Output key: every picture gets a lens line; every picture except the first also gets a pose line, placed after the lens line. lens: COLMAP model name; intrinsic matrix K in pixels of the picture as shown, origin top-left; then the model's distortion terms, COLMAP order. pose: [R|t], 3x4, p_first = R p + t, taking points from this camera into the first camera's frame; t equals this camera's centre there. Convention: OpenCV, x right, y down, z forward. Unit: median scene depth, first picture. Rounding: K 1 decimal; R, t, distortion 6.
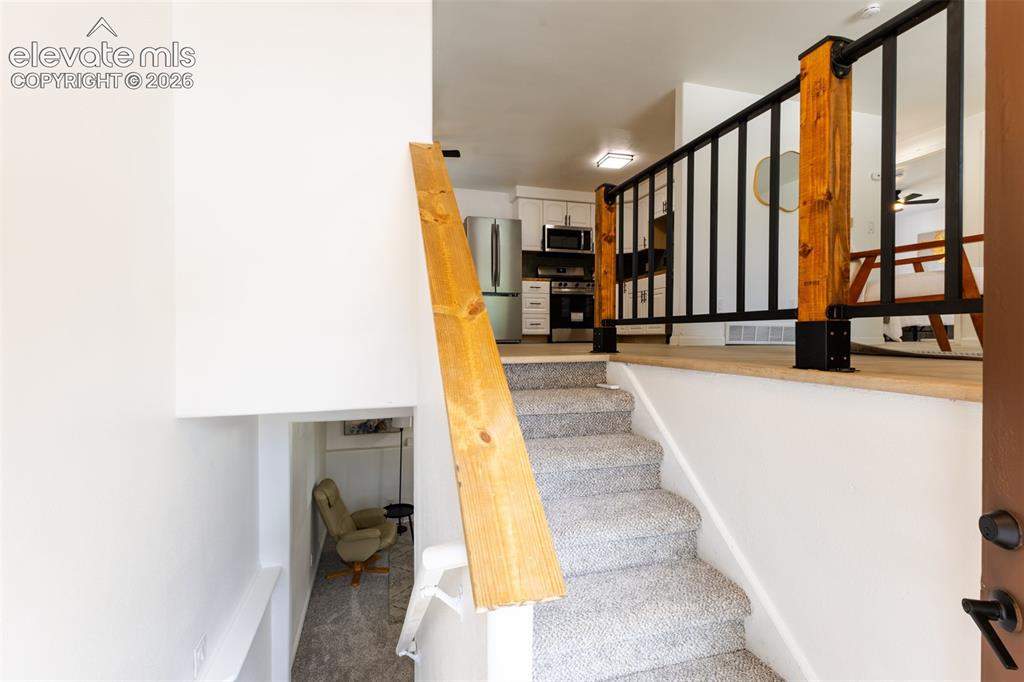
lens RADIAL K [[455.9, 0, 514.3], [0, 455.9, 346.8], [0, 0, 1]] dist [0.011379, -0.002683]
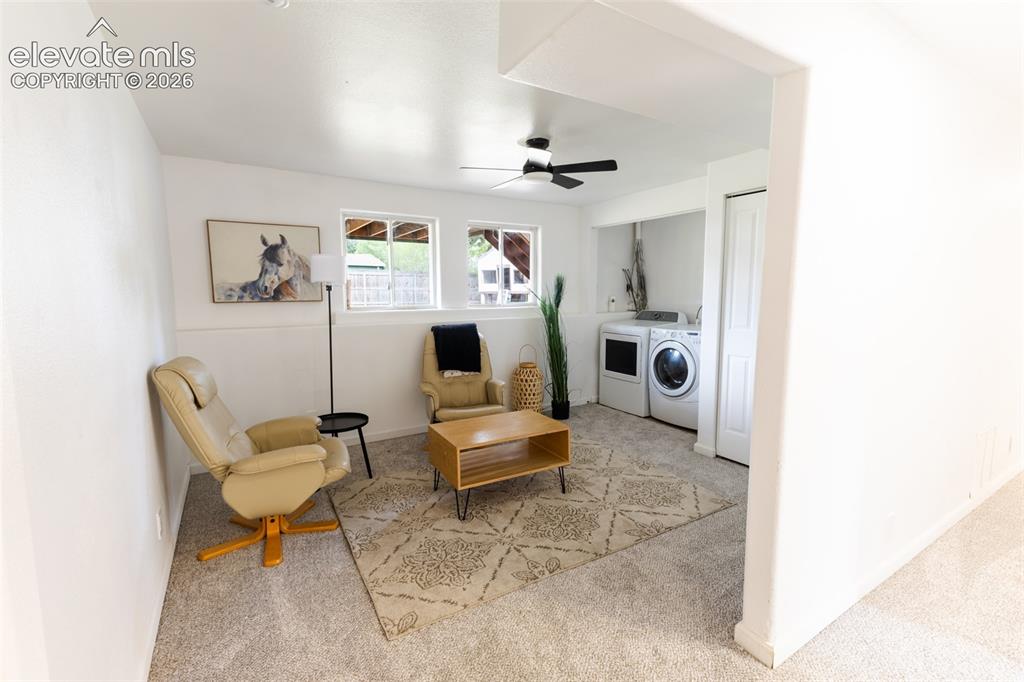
lens RADIAL K [[455.9, 0, 515.4], [0, 455.9, 336.9], [0, 0, 1]] dist [0.011379, -0.002683]
pose [[0.966800, -0.035550, 0.253049, -0.212331], [0.011738, 0.995408, 0.094997, 0.240589], [-0.255264, -0.088873, 0.962778, 0.490958]]
